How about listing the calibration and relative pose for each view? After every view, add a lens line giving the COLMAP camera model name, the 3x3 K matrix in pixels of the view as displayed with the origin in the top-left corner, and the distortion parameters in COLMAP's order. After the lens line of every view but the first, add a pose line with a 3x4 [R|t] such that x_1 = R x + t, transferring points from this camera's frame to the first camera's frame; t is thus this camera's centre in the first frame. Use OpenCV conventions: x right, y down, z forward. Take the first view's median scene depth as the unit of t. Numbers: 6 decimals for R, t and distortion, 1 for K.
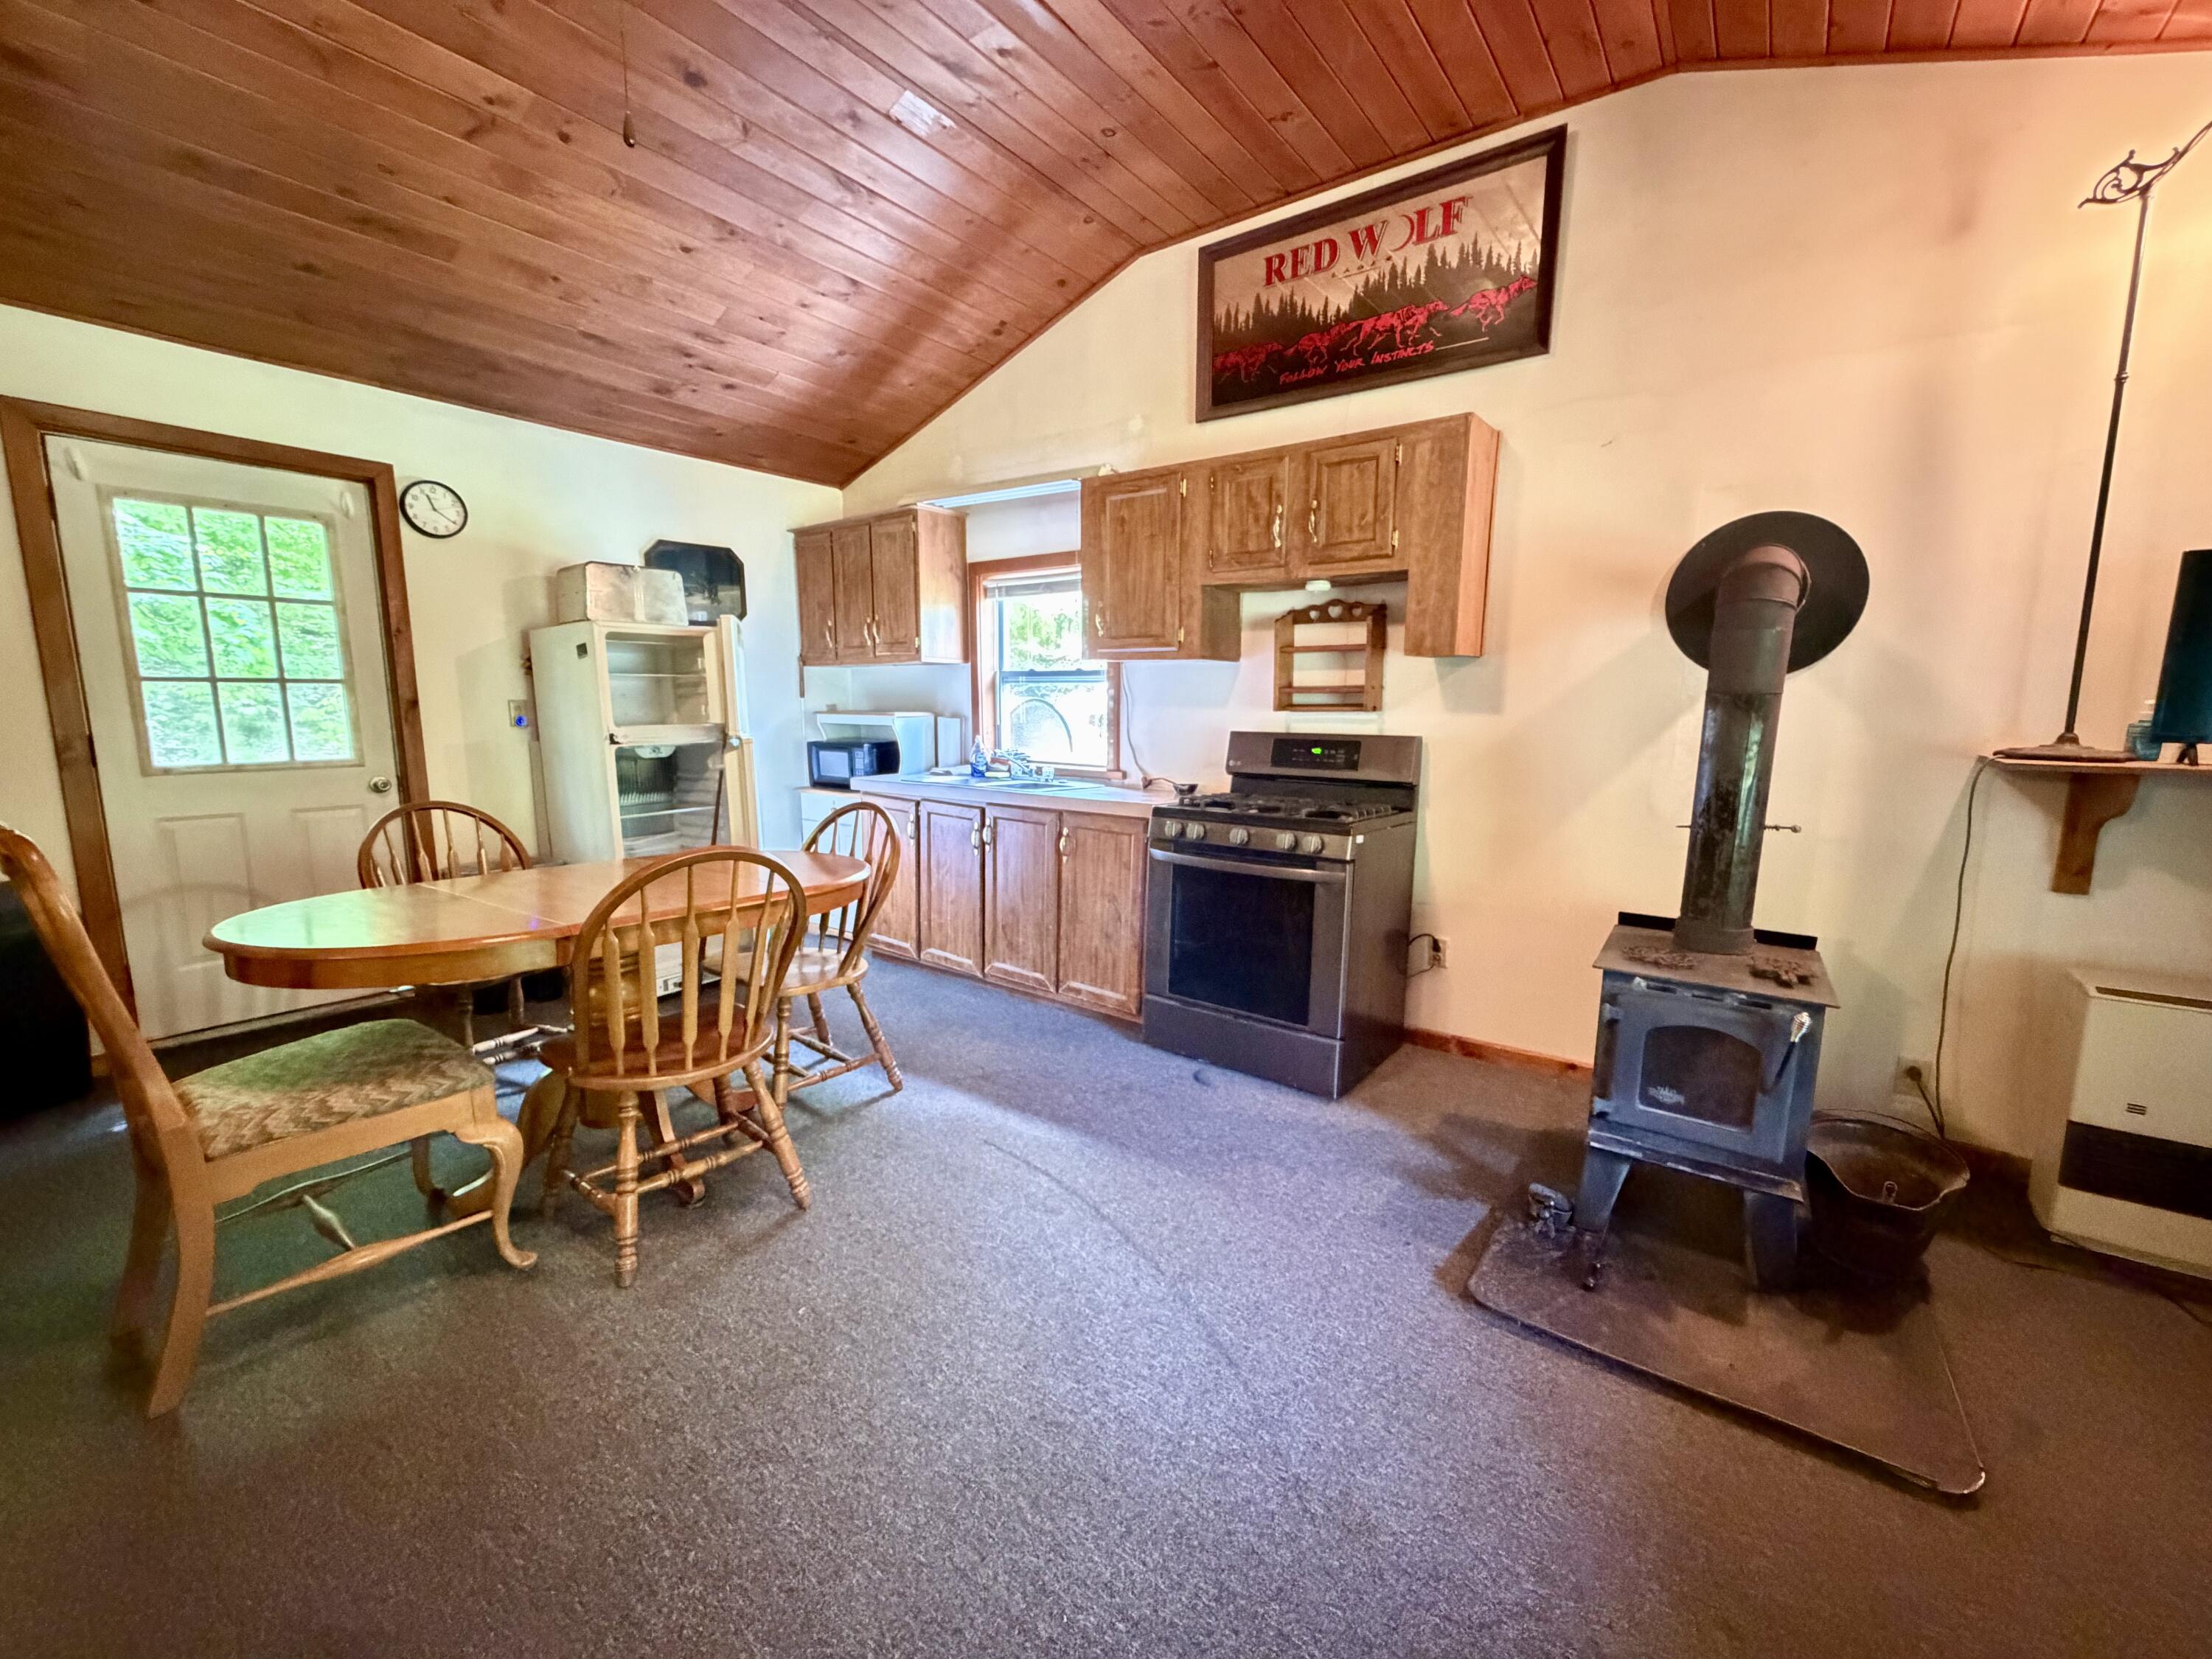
lens RADIAL K [[881.3, 0, 1100.7], [0, 881.3, 827.1], [0, 0, 1]] dist [0.000391, -0.000268]
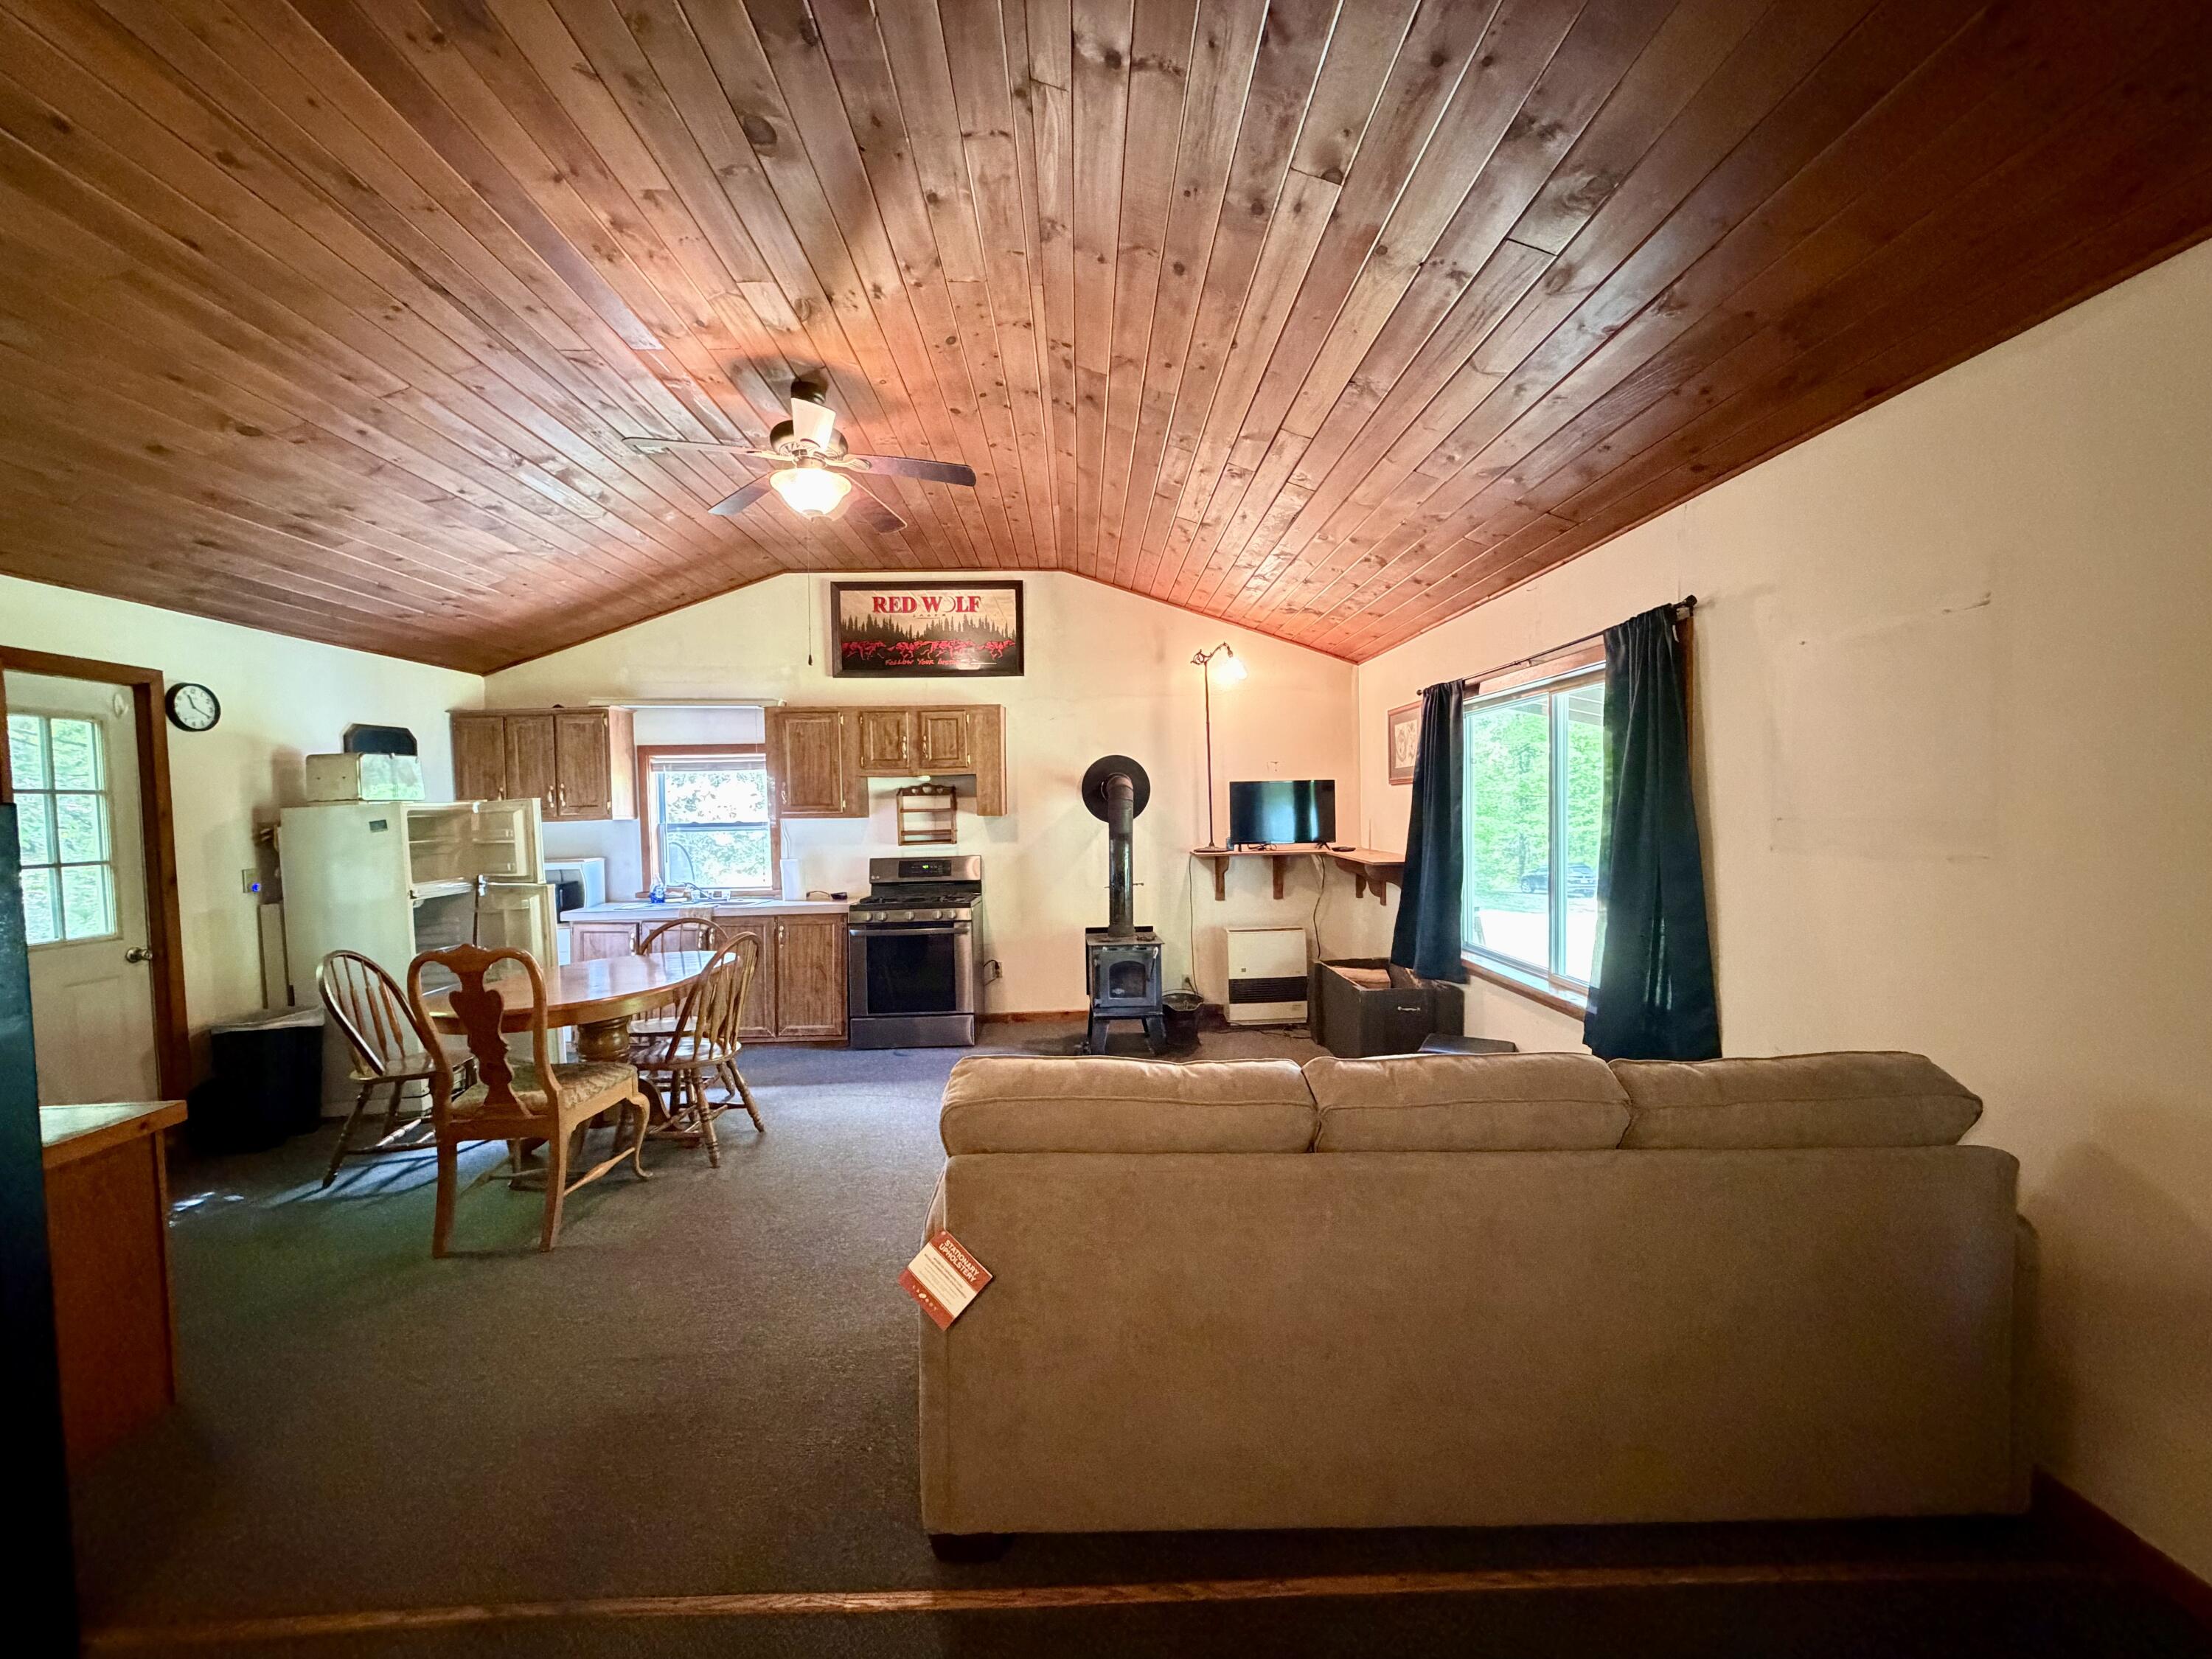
lens RADIAL K [[881.3, 0, 1100.7], [0, 881.3, 827.1], [0, 0, 1]] dist [0.000391, -0.000268]
pose [[0.780339, -0.037302, 0.624244, -0.636590], [0.116478, 0.989421, -0.086480, 0.031743], [-0.614414, 0.140194, 0.776428, -0.664700]]
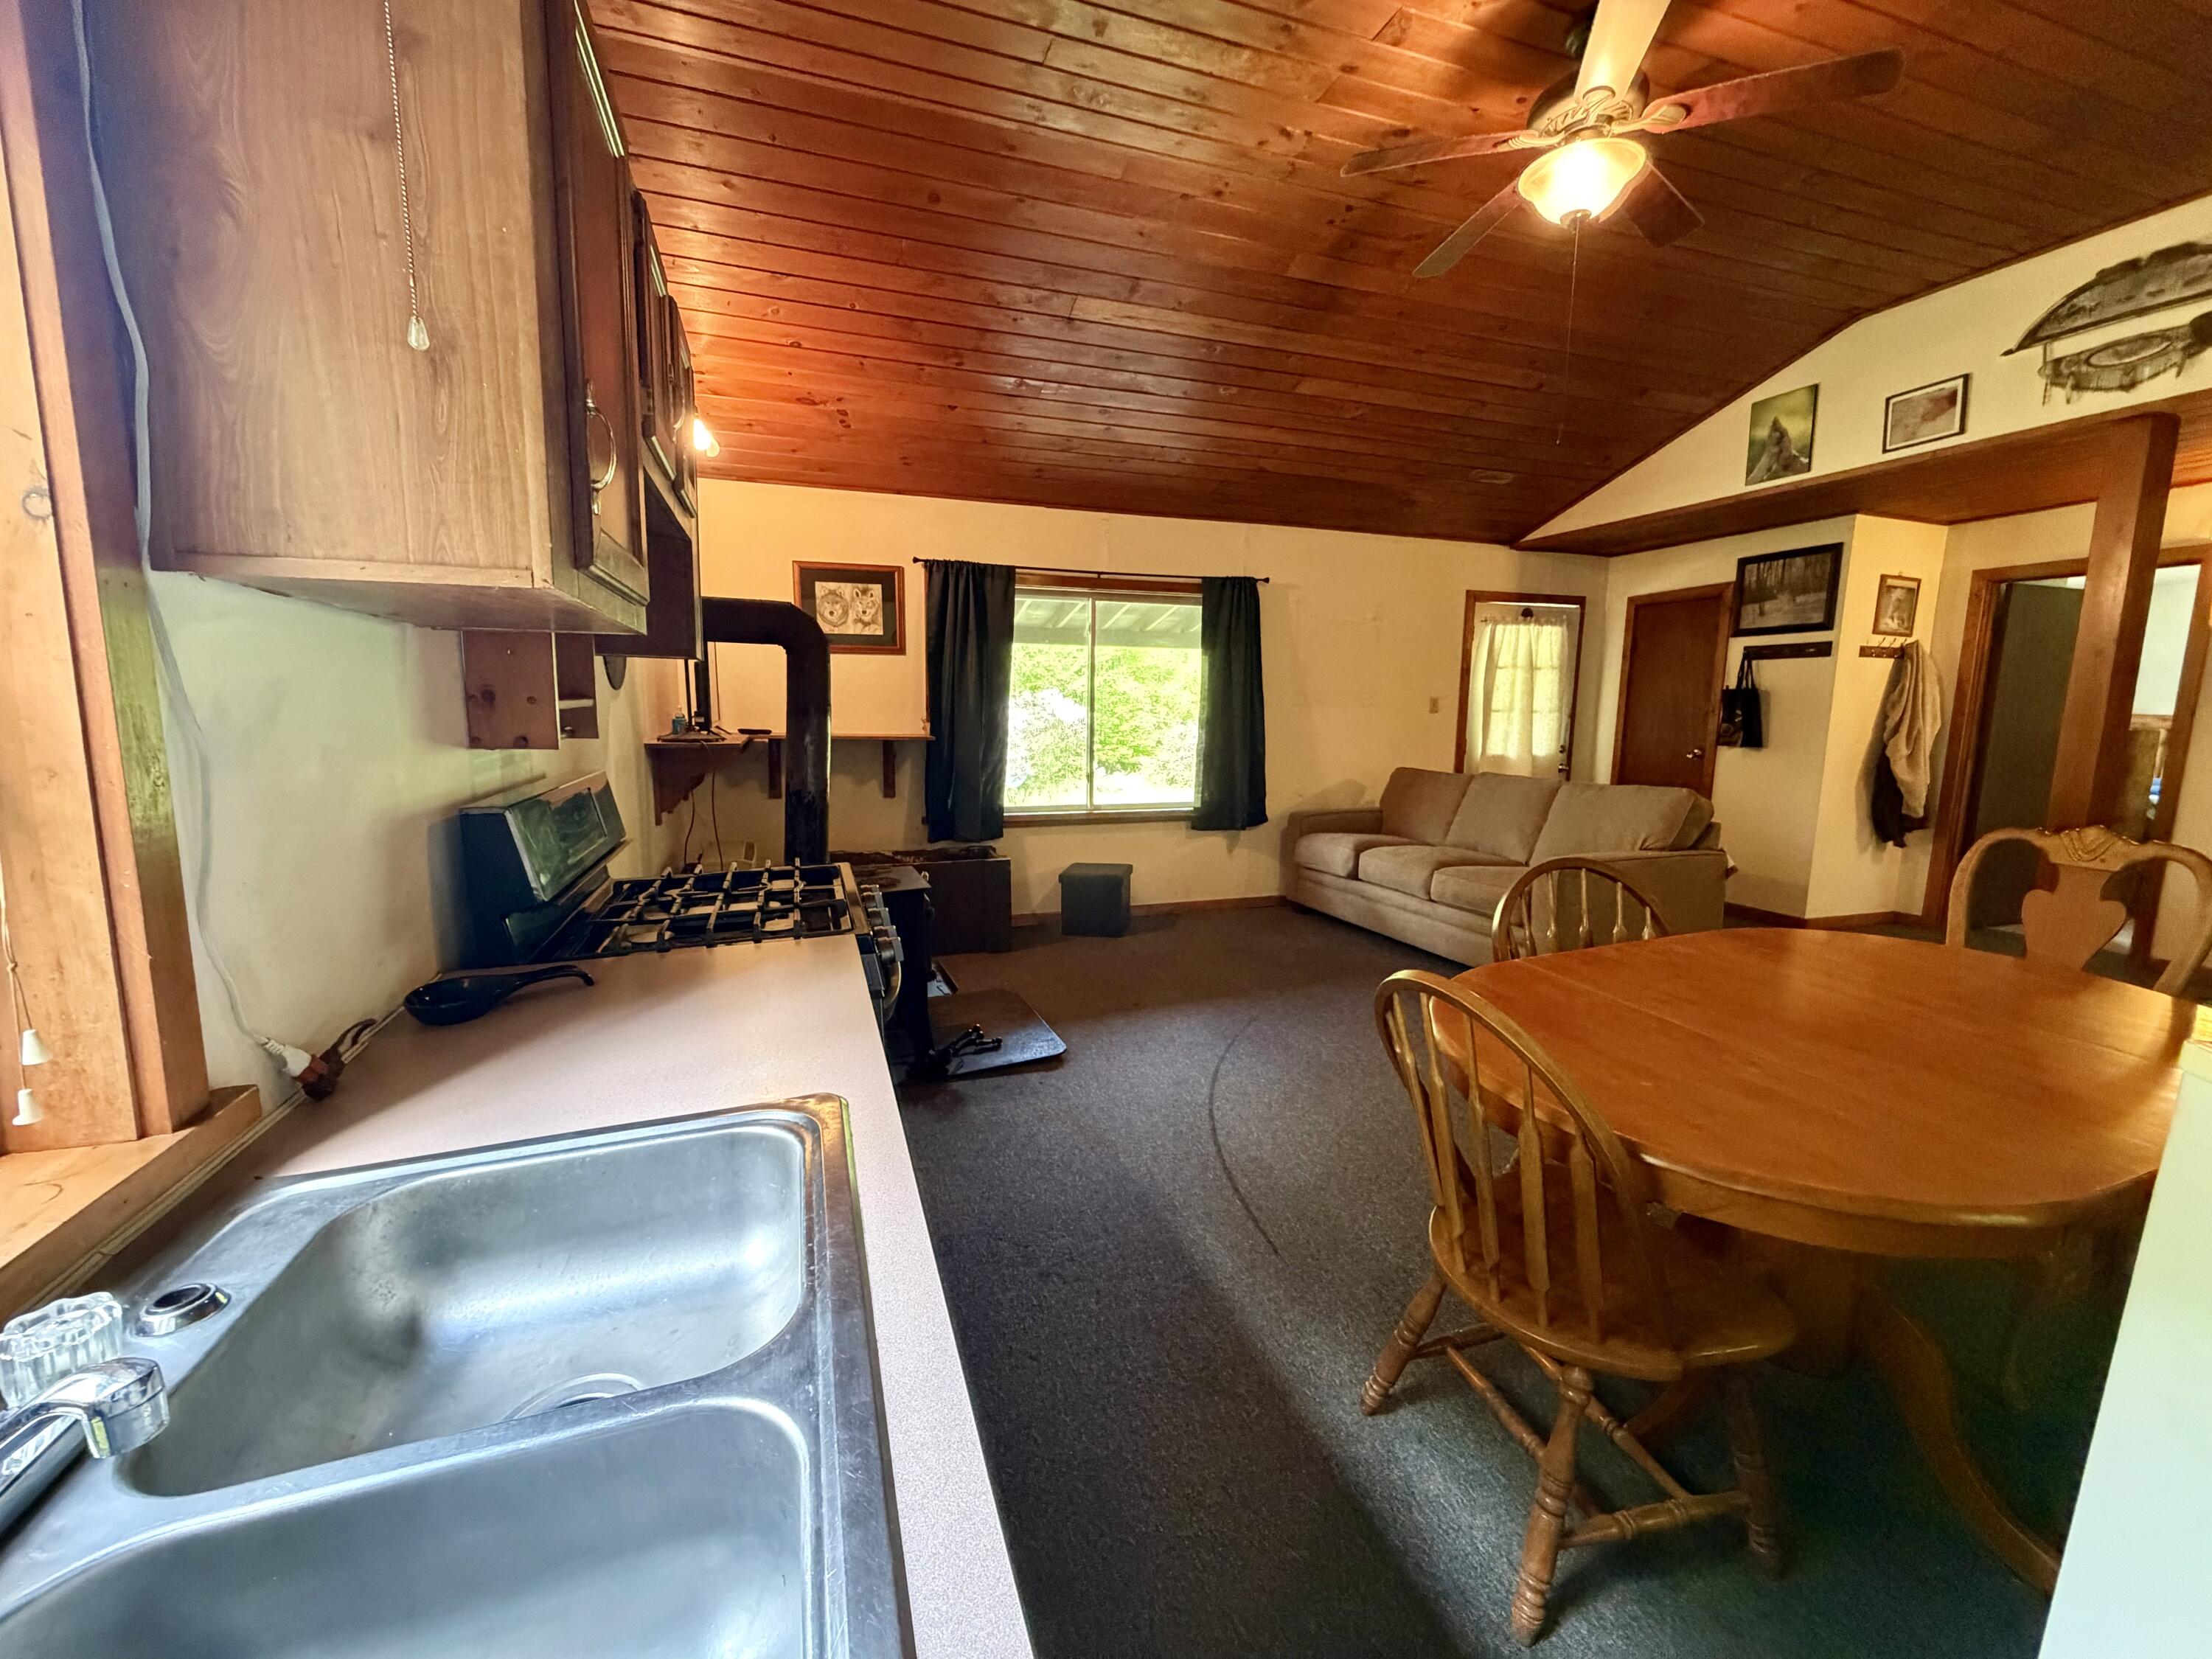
lens RADIAL K [[881.3, 0, 1100.7], [0, 881.3, 827.1], [0, 0, 1]] dist [0.000391, -0.000268]
pose [[-0.830914, -0.093817, 0.548434, -0.337464], [0.065937, 0.962133, 0.264484, -0.216746], [-0.552480, 0.255925, -0.793264, 1.346287]]
